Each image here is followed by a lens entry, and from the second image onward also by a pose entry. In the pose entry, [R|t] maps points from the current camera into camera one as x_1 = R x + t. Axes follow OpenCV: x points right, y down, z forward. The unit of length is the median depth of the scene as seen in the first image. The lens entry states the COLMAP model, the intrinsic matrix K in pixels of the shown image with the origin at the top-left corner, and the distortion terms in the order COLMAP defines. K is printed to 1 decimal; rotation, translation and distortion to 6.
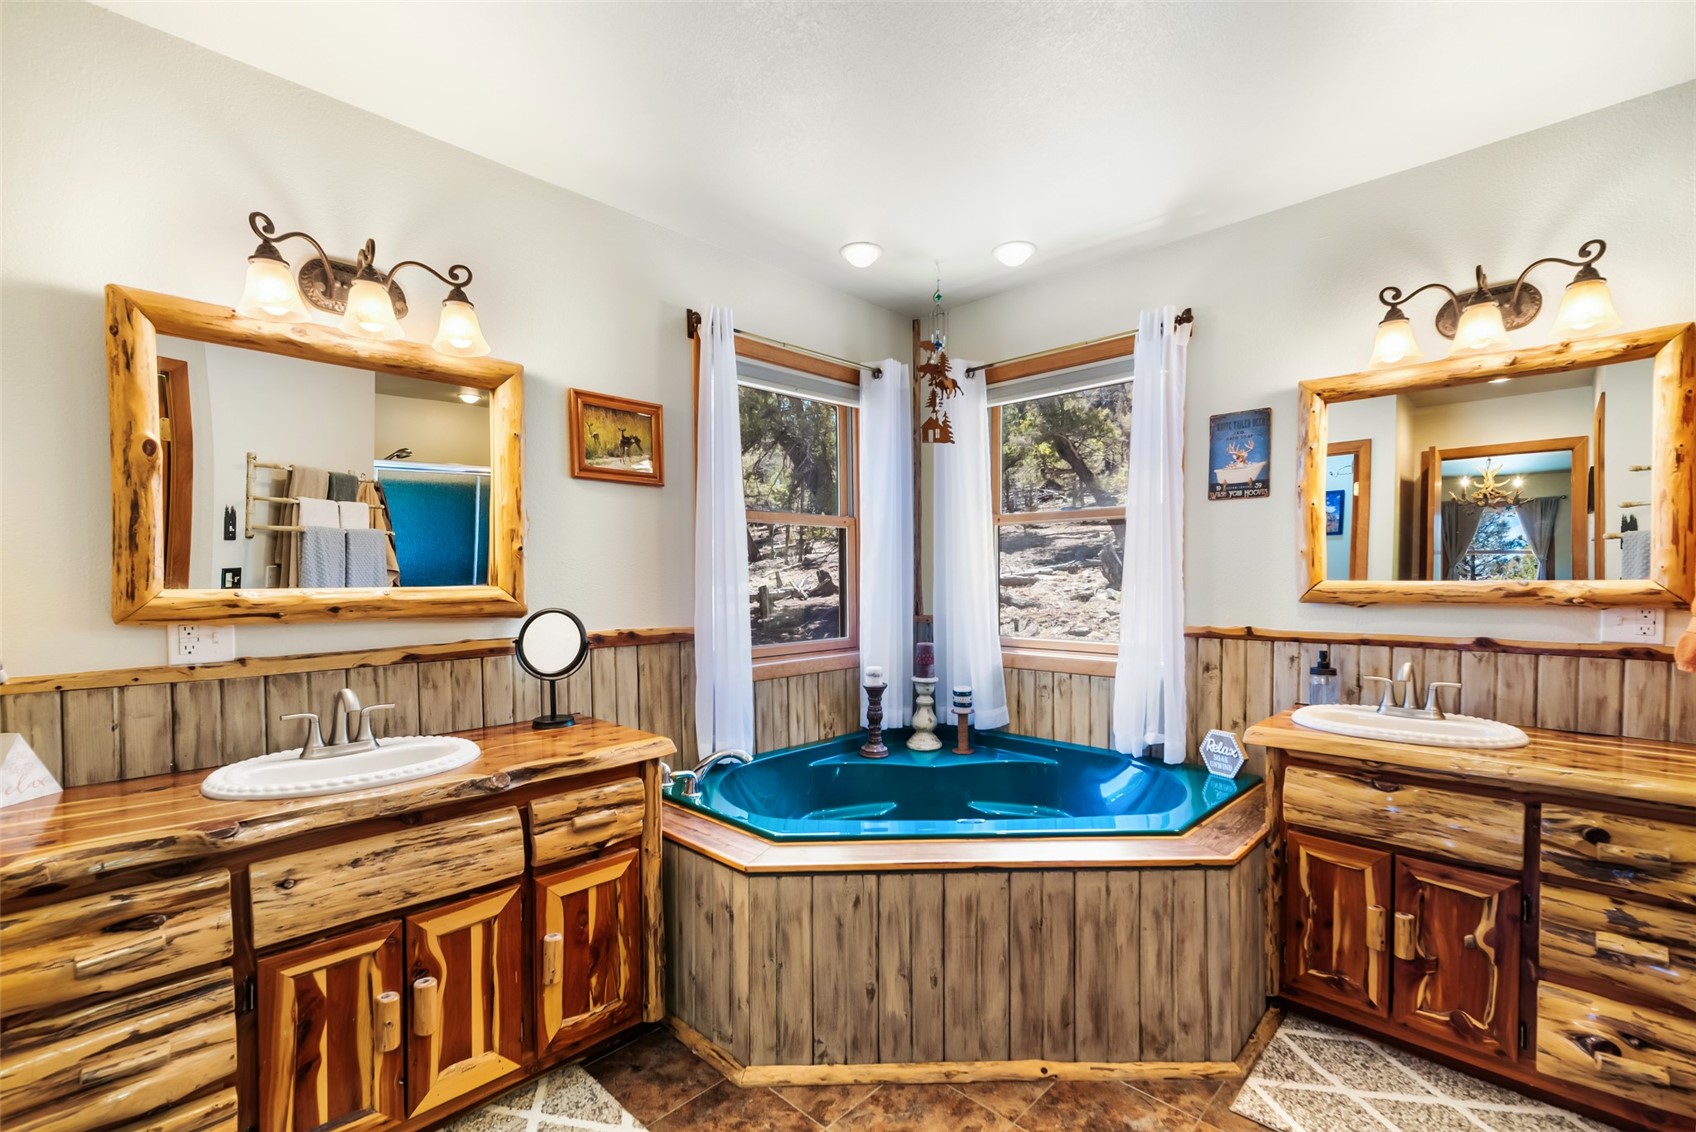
lens RADIAL K [[731.2, 0, 858.3], [0, 731.2, 594.2], [0, 0, 1]] dist [0.006772, 0.000916]
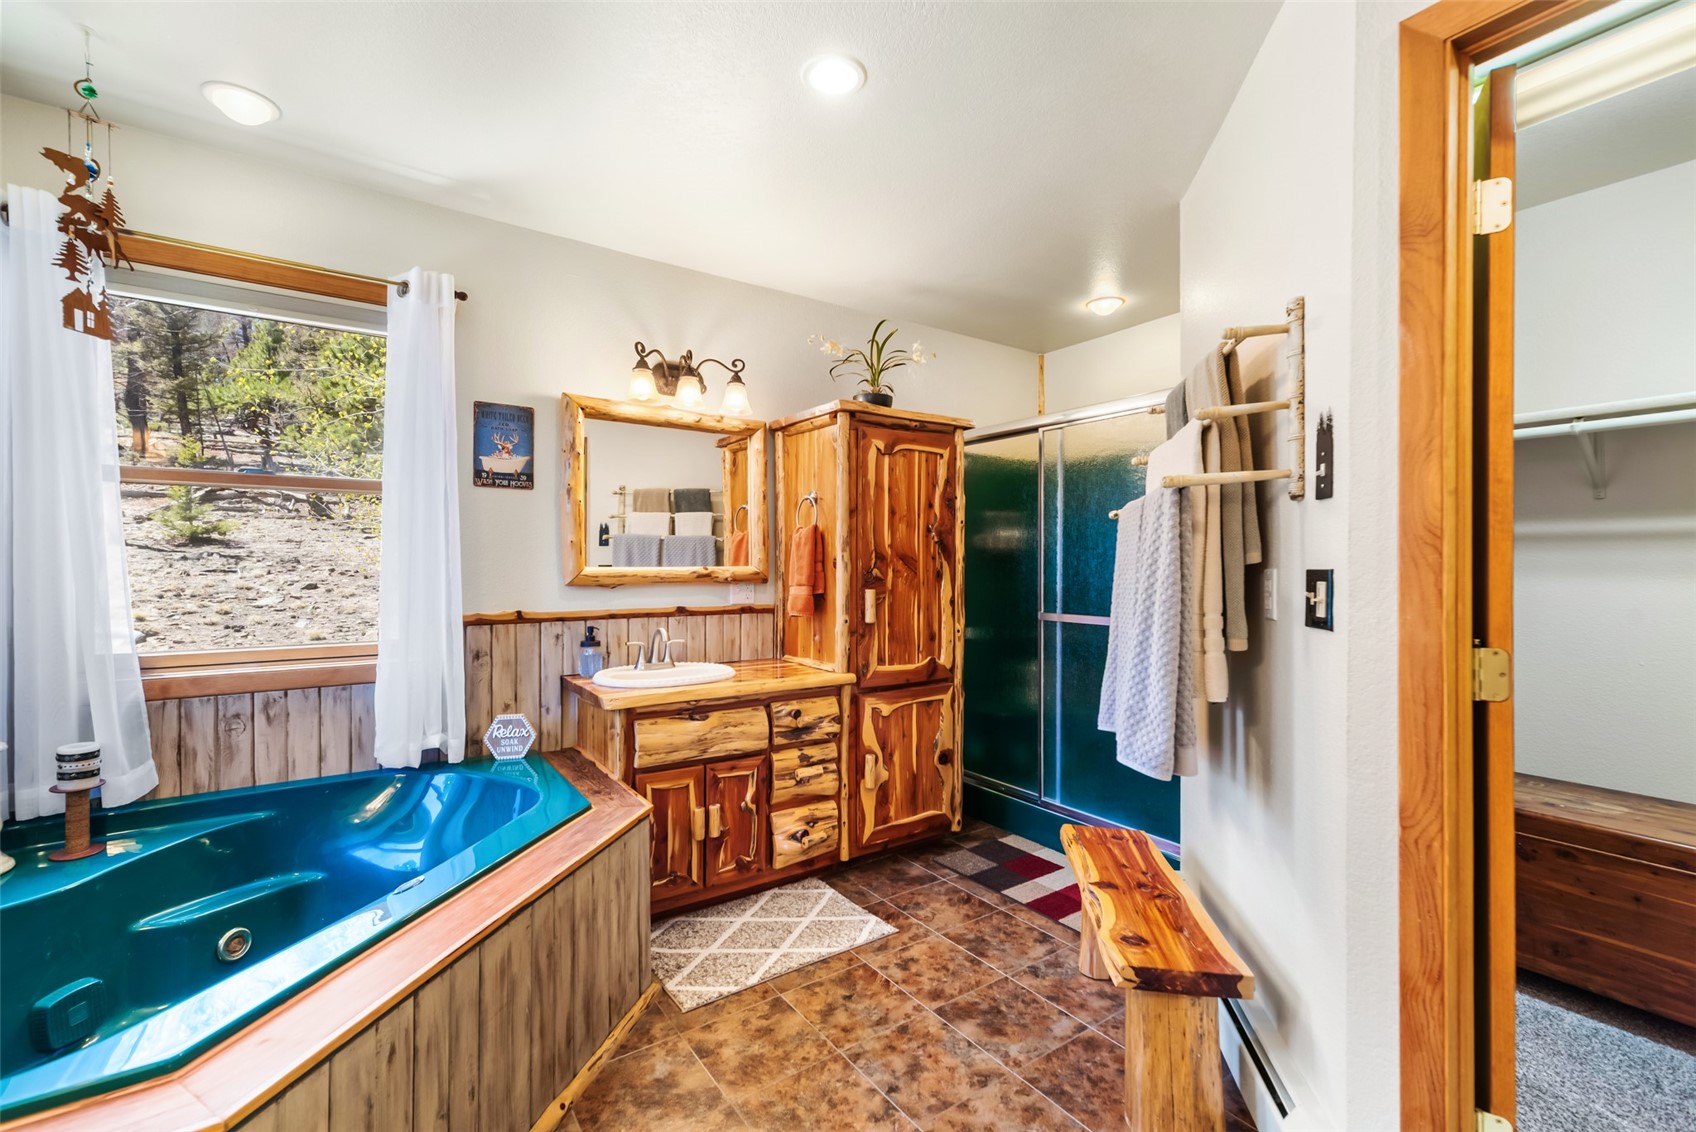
lens RADIAL K [[731.2, 0, 846.5], [0, 731.2, 564.7], [0, 0, 1]] dist [0.006772, 0.000916]
pose [[0.209094, 0.004180, 0.977887, -0.486797], [0.021962, 0.999719, -0.008969, -0.002602], [-0.977649, 0.023352, 0.208943, 0.391056]]
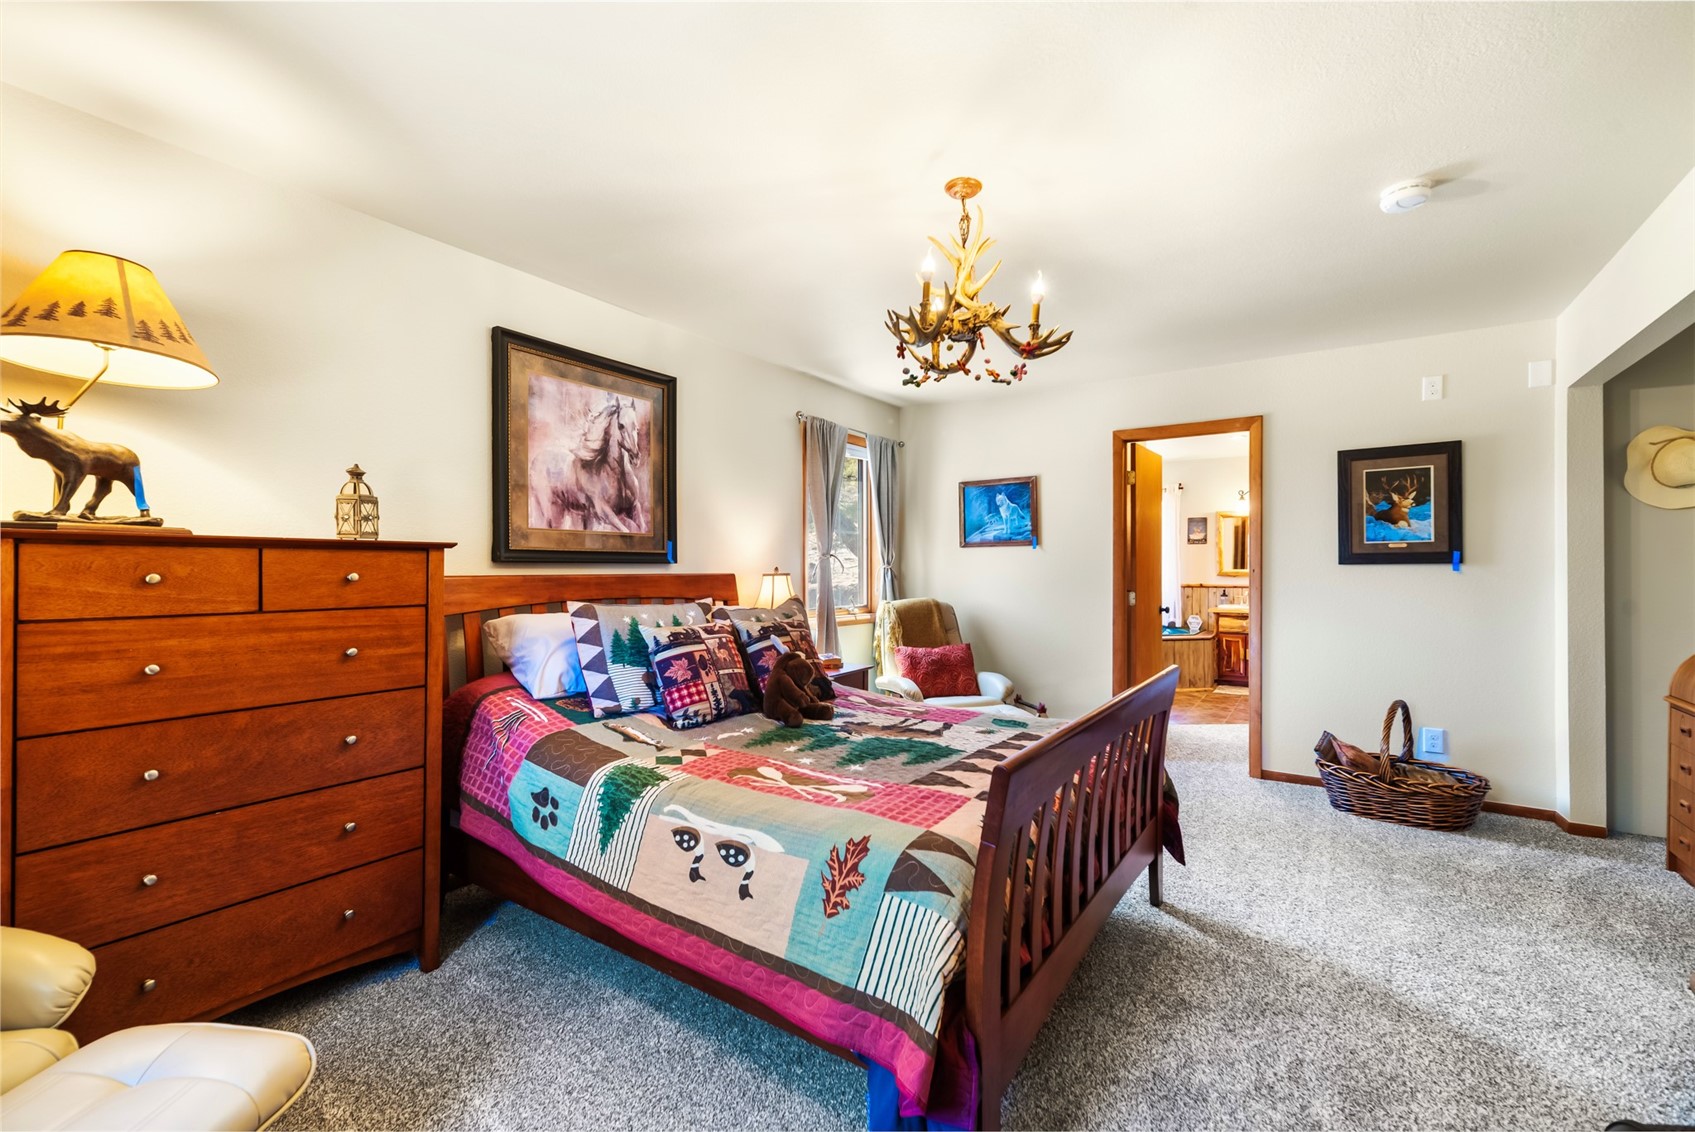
lens RADIAL K [[678.5, 0, 846.2], [0, 678.5, 571.7], [0, 0, 1]] dist [0.000073, 0.000003]
pose [[0.989408, 0.003078, 0.145128, -1.792282], [-0.000582, 0.999851, -0.017235, 0.054510], [-0.145160, 0.016968, 0.989263, -2.146586]]
